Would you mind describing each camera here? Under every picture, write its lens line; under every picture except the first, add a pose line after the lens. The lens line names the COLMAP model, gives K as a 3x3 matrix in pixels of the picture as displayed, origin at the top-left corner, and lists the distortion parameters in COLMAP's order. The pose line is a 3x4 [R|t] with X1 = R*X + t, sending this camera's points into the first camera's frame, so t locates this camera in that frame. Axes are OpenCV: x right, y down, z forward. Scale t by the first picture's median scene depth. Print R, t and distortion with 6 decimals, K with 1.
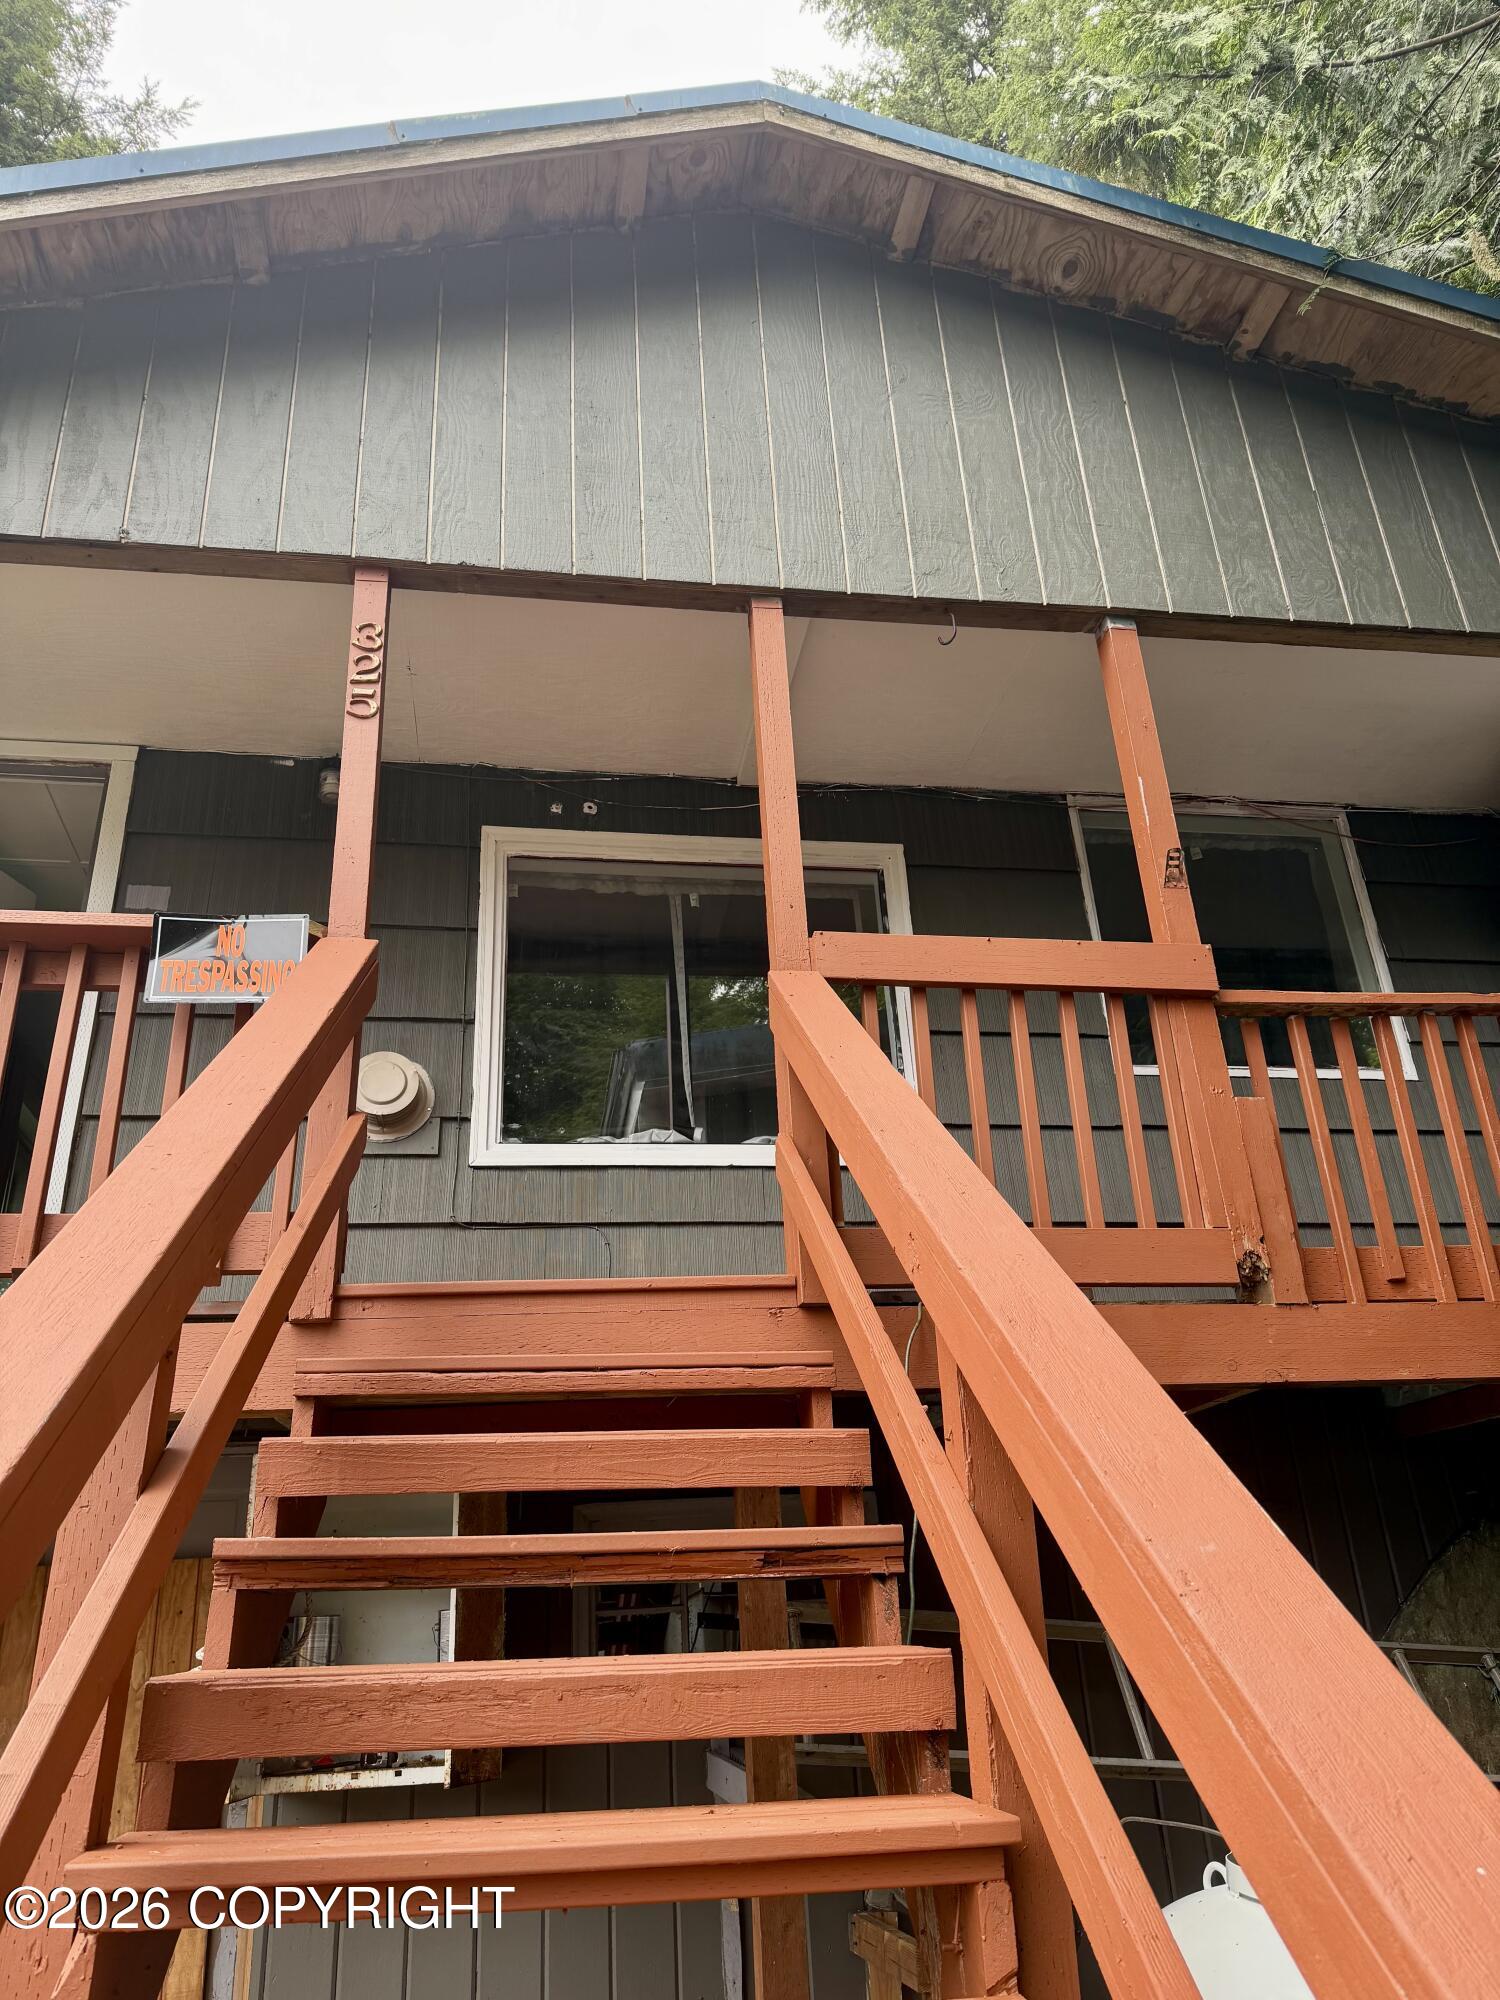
lens RADIAL K [[1392.2, 0, 753.5], [0, 1392.2, 1014.3], [0, 0, 1]] dist [0.088570, -0.134514]
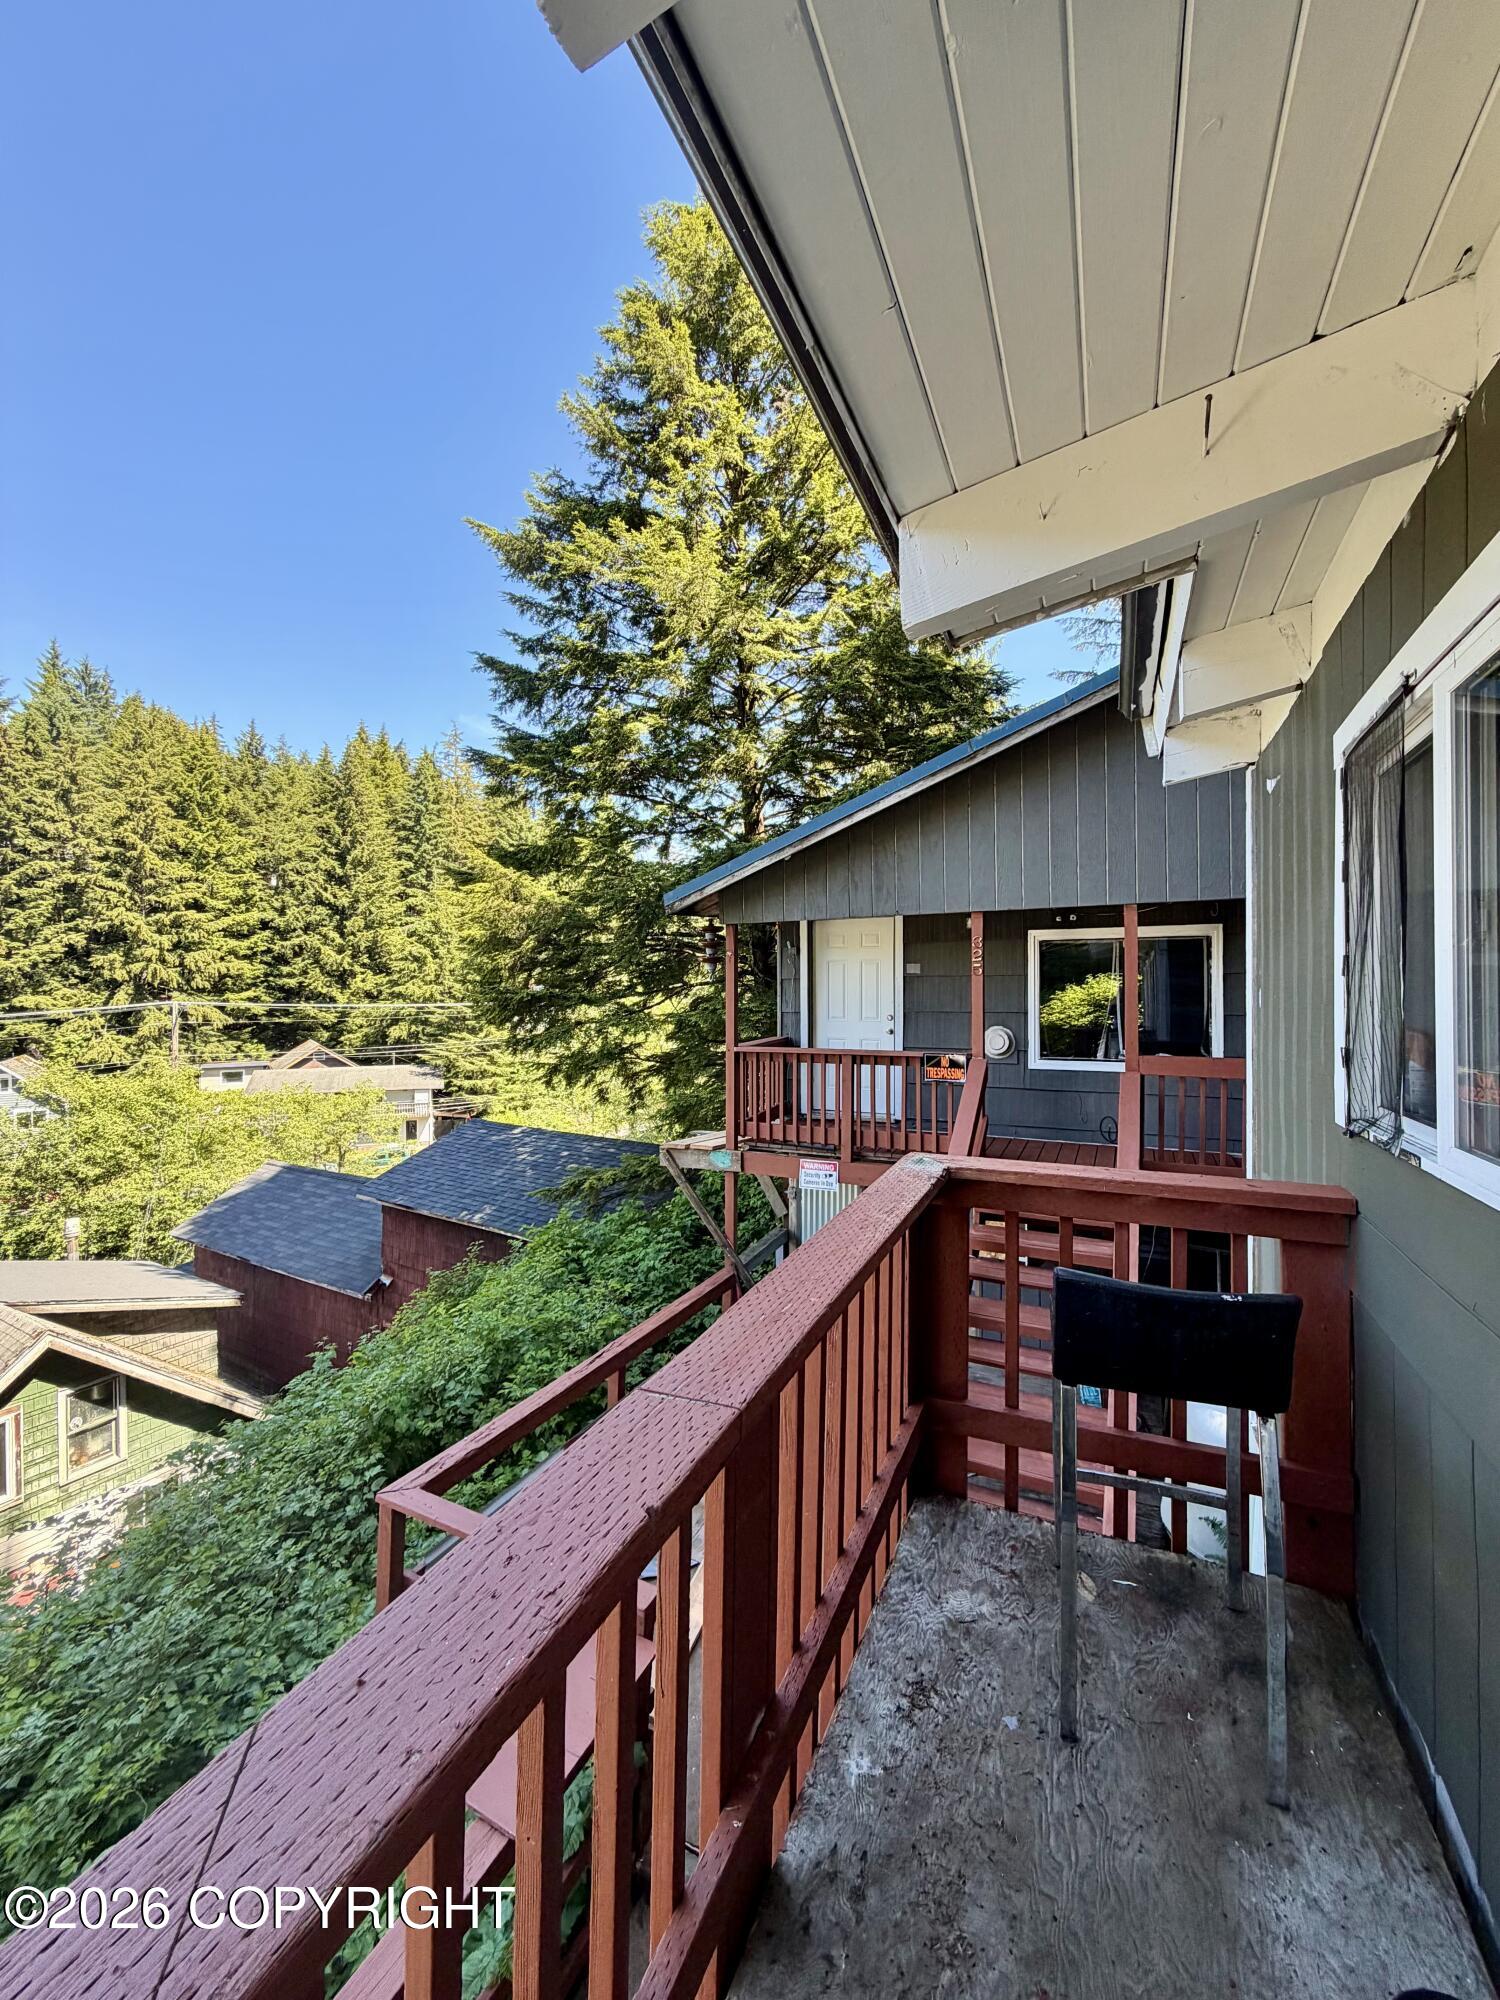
lens RADIAL K [[793.7, 0, 759.4], [0, 793.7, 998.9], [0, 0, 1]] dist [-0.000863, -0.000010]
pose [[0.834711, 0.055082, -0.547926, 0.256684], [0.191929, 0.903499, 0.383213, -0.868136], [0.516159, -0.425035, 0.743589, -0.516691]]
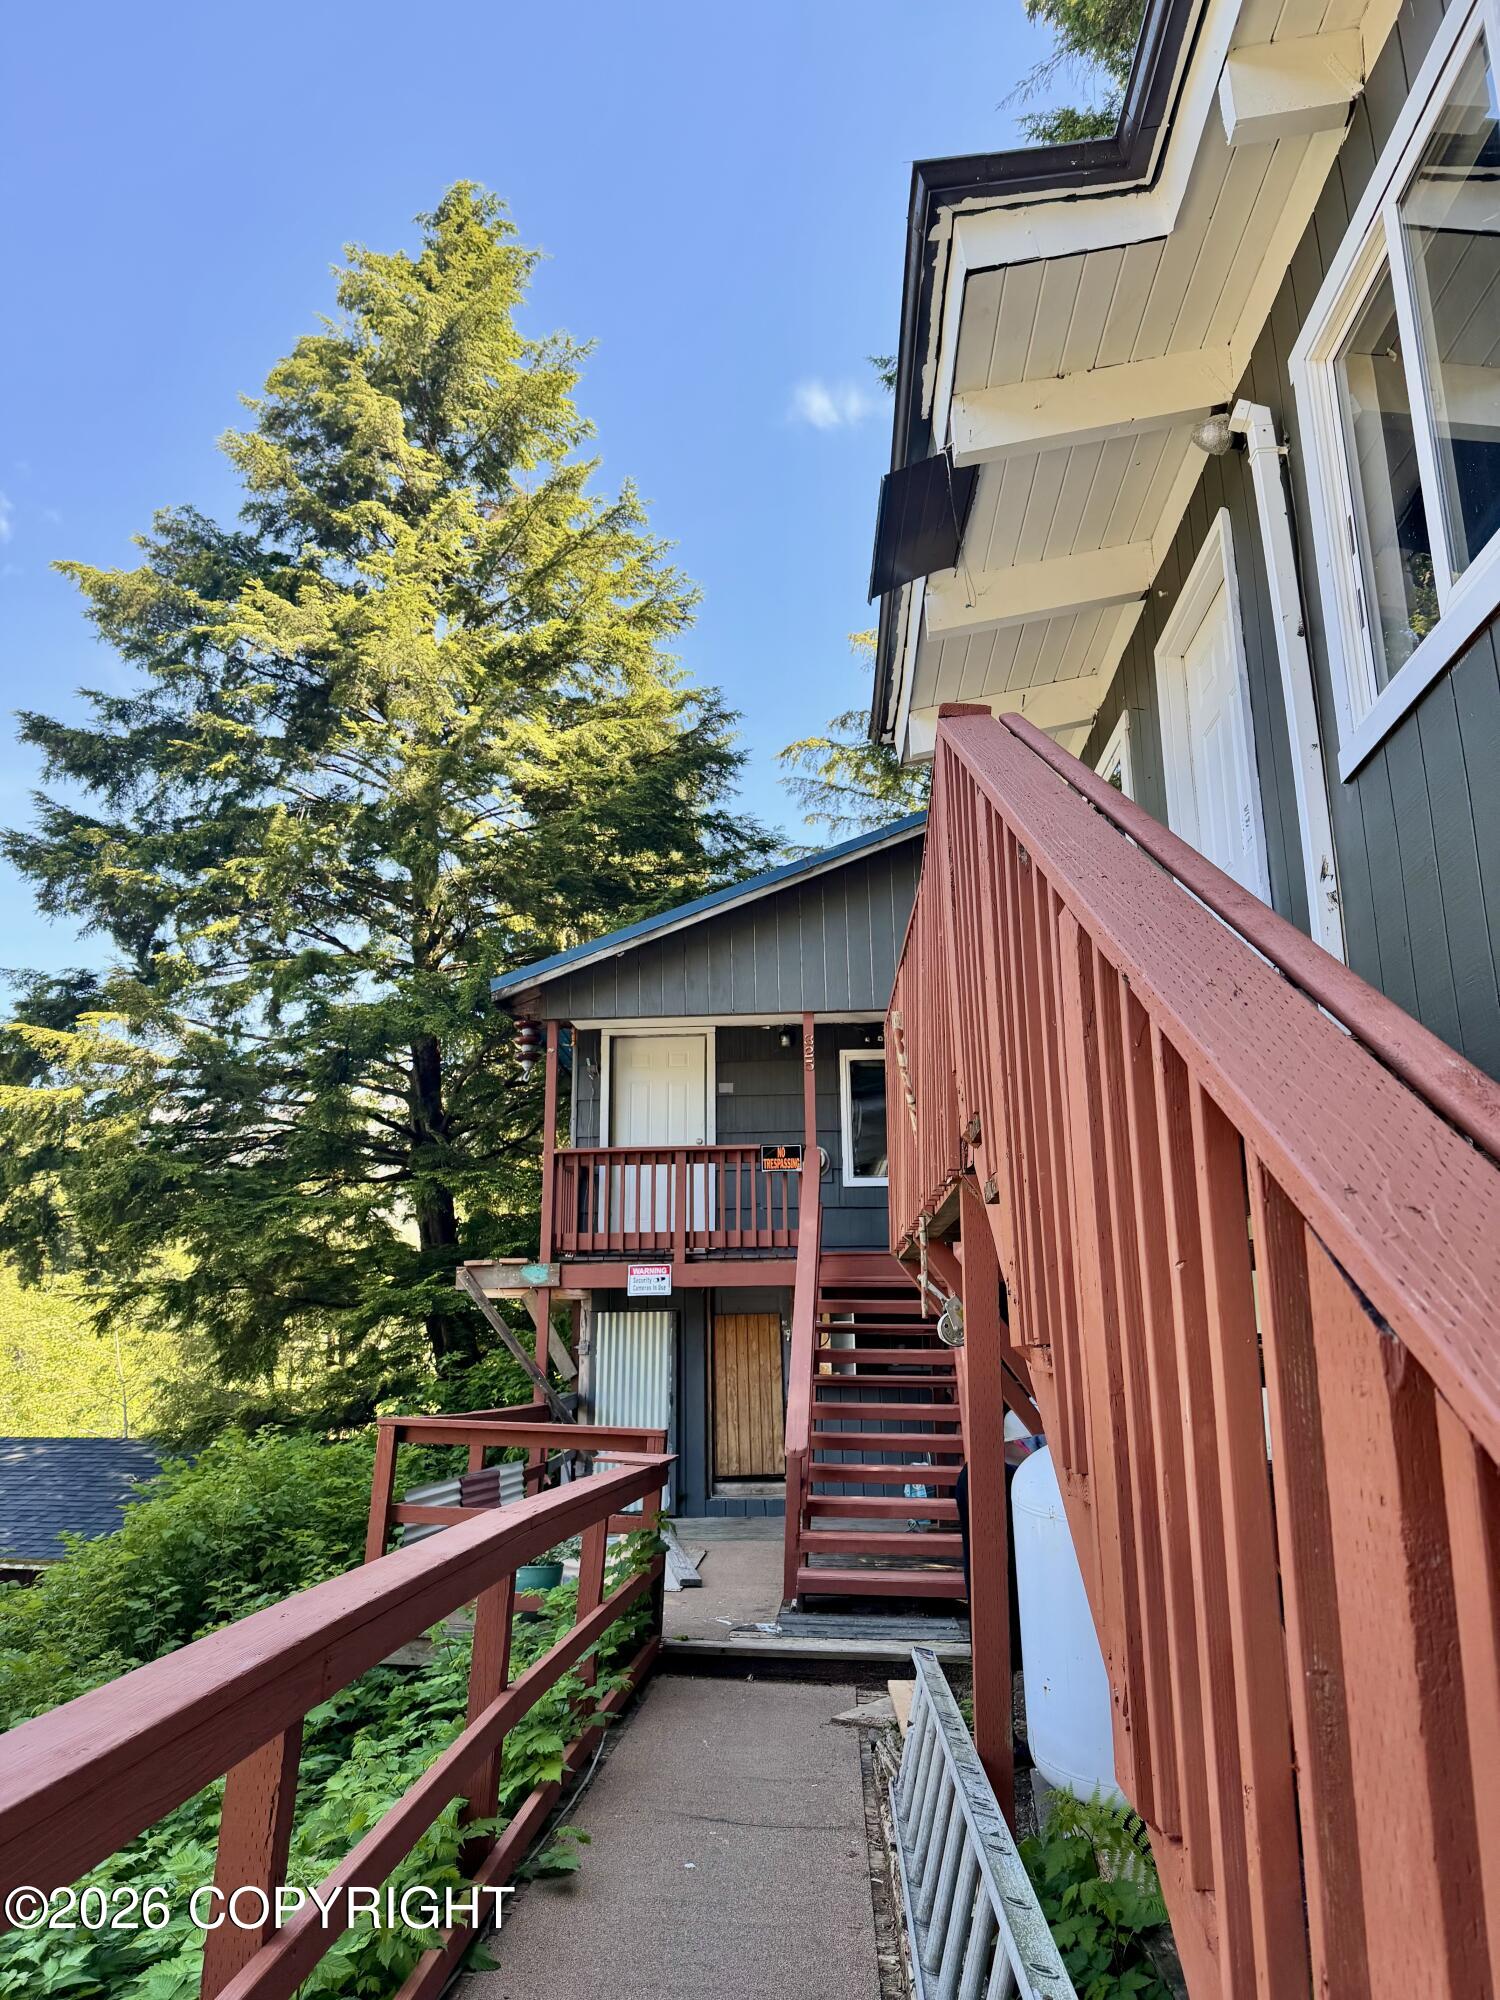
lens RADIAL K [[1390.4, 0, 740.2], [0, 1390.4, 999.5], [0, 0, 1]] dist [0.081231, -0.108562]
pose [[0.976527, -0.013942, -0.214943, 0.237923], [0.051830, 0.983792, 0.171661, -0.876916], [0.209066, -0.178772, 0.961422, -1.957428]]
